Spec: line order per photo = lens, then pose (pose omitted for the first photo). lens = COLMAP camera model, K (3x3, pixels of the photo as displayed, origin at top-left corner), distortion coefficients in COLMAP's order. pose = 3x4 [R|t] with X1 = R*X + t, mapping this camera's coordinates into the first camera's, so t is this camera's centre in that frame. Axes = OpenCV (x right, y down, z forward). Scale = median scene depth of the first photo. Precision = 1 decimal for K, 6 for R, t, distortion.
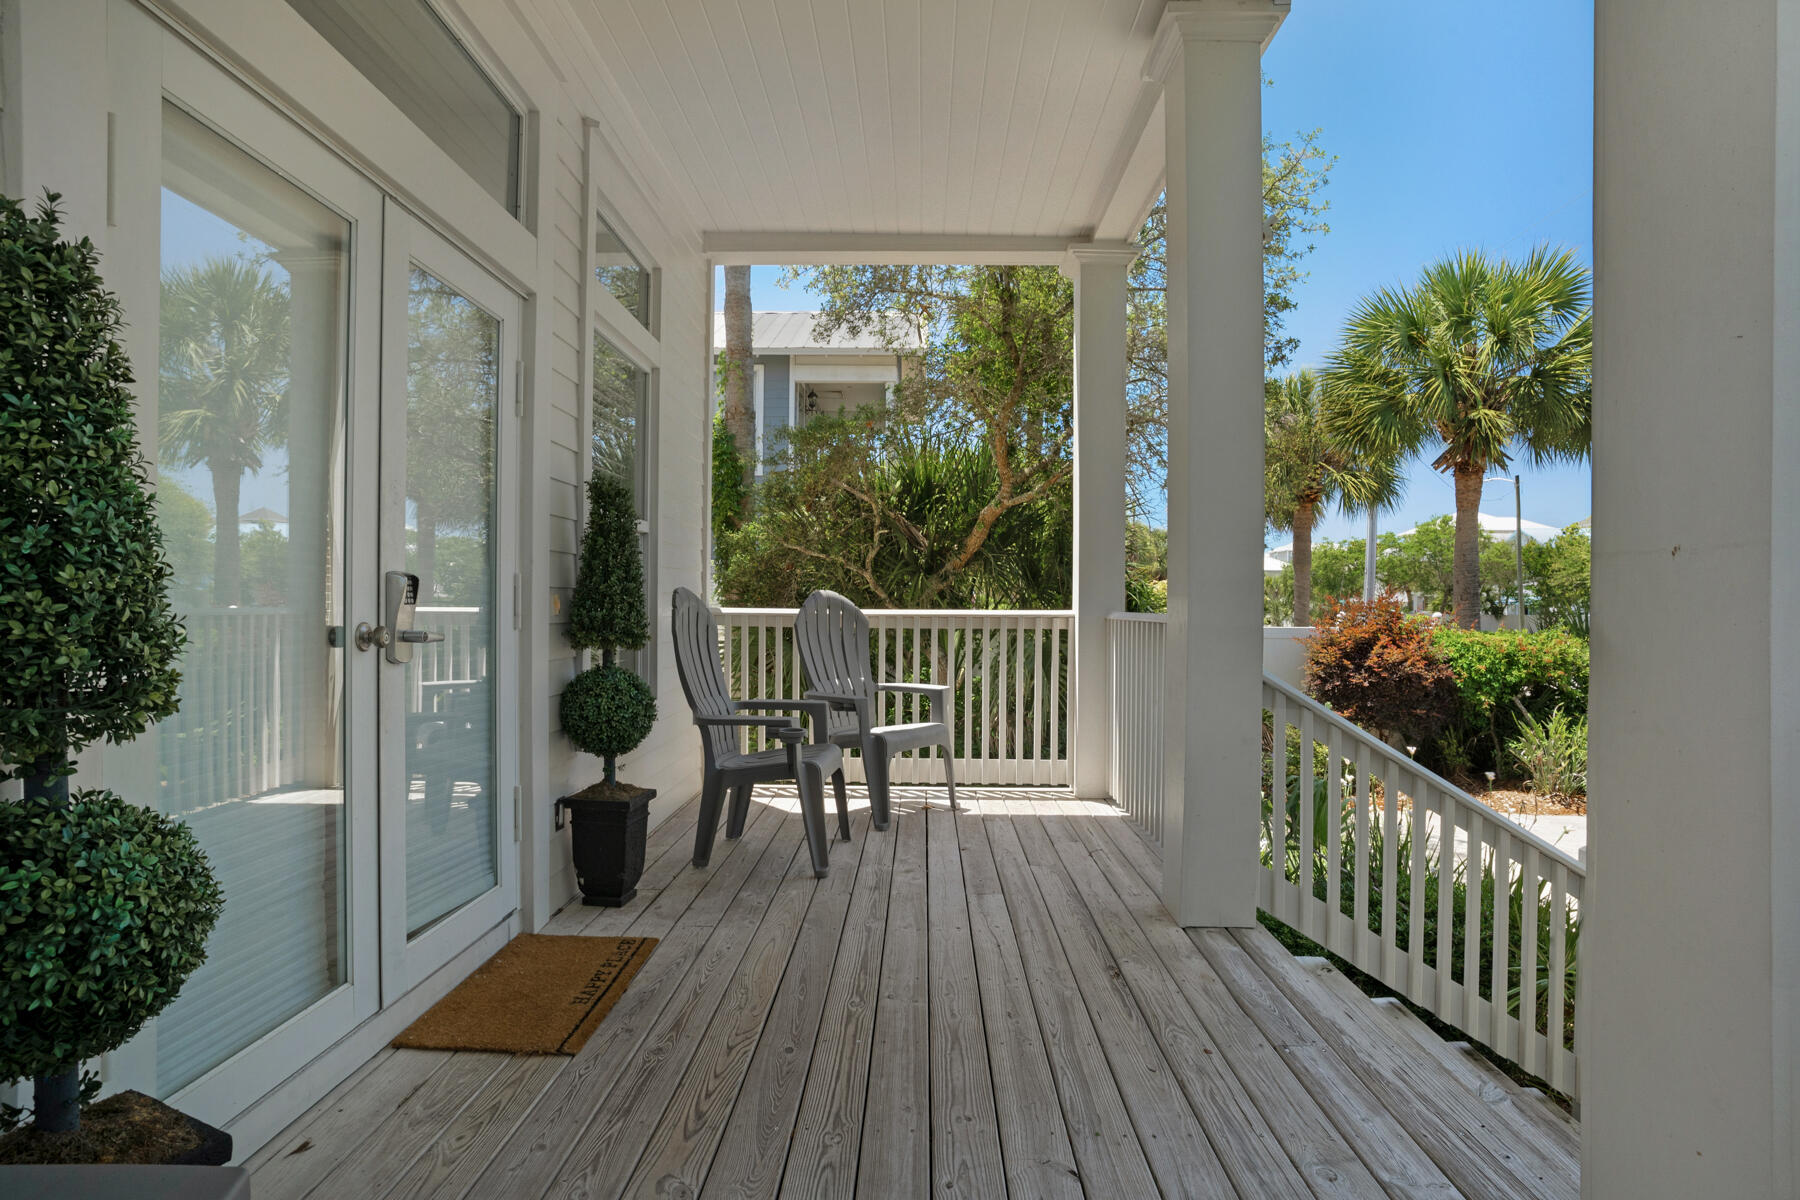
lens RADIAL K [[958.6, 0, 901.0], [0, 958.6, 602.1], [0, 0, 1]] dist [-0.051816, 0.018022]
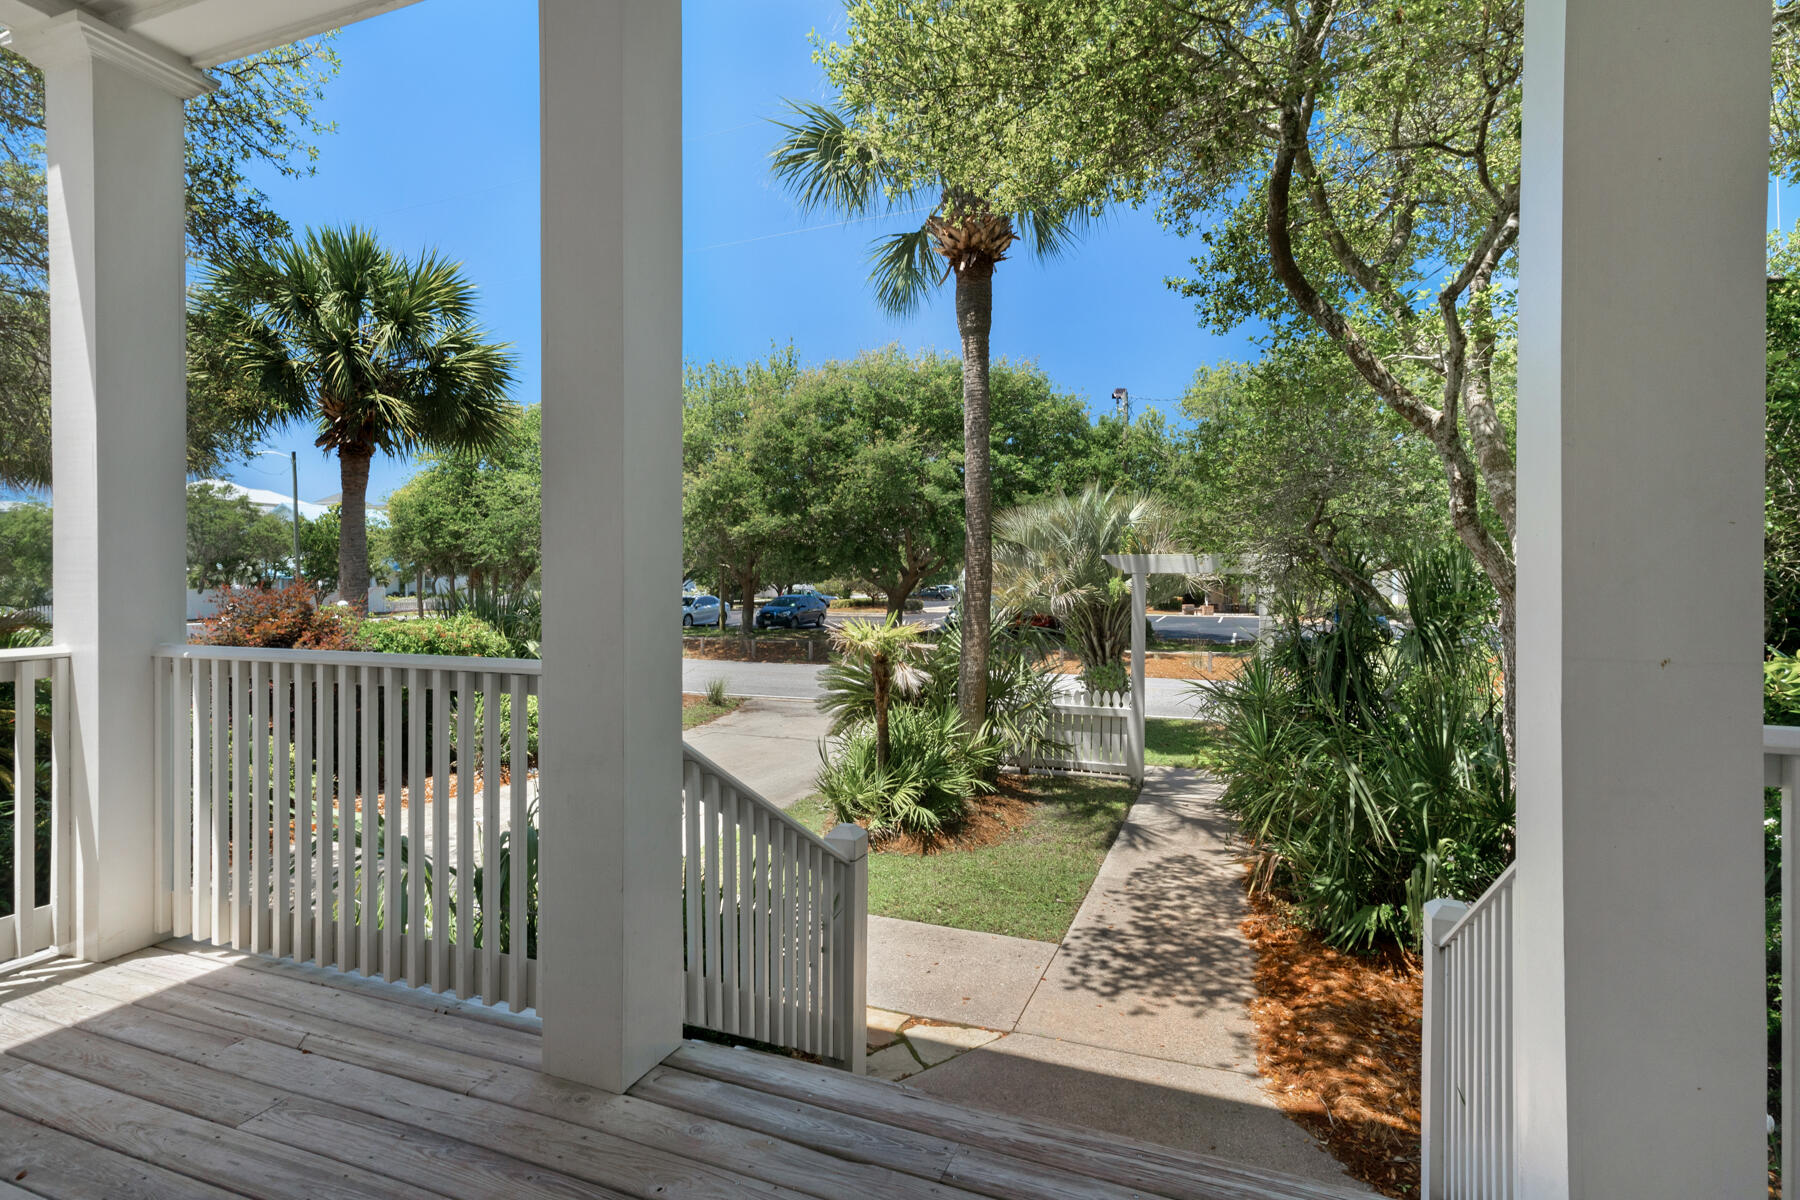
lens RADIAL K [[889.3, 0, 902.4], [0, 889.3, 594.2], [0, 0, 1]] dist [-0.002495, 0.001862]
pose [[0.338217, -0.026040, 0.940708, -0.085396], [0.001252, 0.999629, 0.027221, -0.020416], [-0.941067, -0.008028, 0.338124, 0.177678]]
